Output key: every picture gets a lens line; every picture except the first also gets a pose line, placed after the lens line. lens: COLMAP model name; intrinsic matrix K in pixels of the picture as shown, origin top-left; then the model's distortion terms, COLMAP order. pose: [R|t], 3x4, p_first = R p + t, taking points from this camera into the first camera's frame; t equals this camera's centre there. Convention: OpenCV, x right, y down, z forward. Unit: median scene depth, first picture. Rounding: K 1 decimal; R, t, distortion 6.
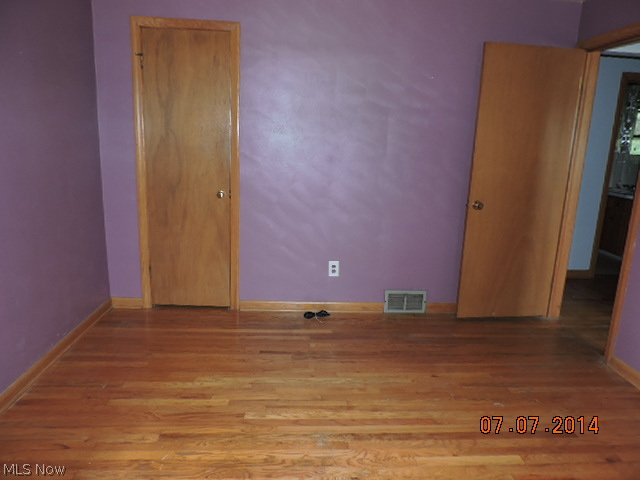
lens RADIAL K [[459.7, 0, 320.1], [0, 459.7, 242.7], [0, 0, 1]] dist [-0.006128, -0.006582]
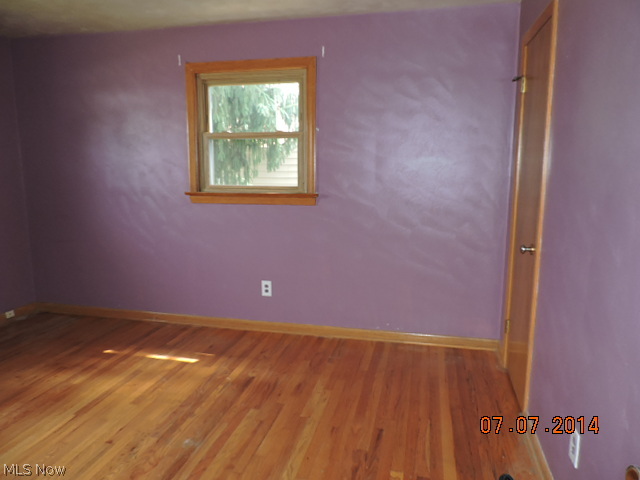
lens RADIAL K [[459.7, 0, 320.1], [0, 459.7, 242.7], [0, 0, 1]] dist [-0.006128, -0.006582]
pose [[-0.291174, 0.117958, -0.949370, 0.783398], [-0.220510, 0.957372, 0.186584, -0.251055], [0.930910, 0.263674, -0.252751, 1.278464]]
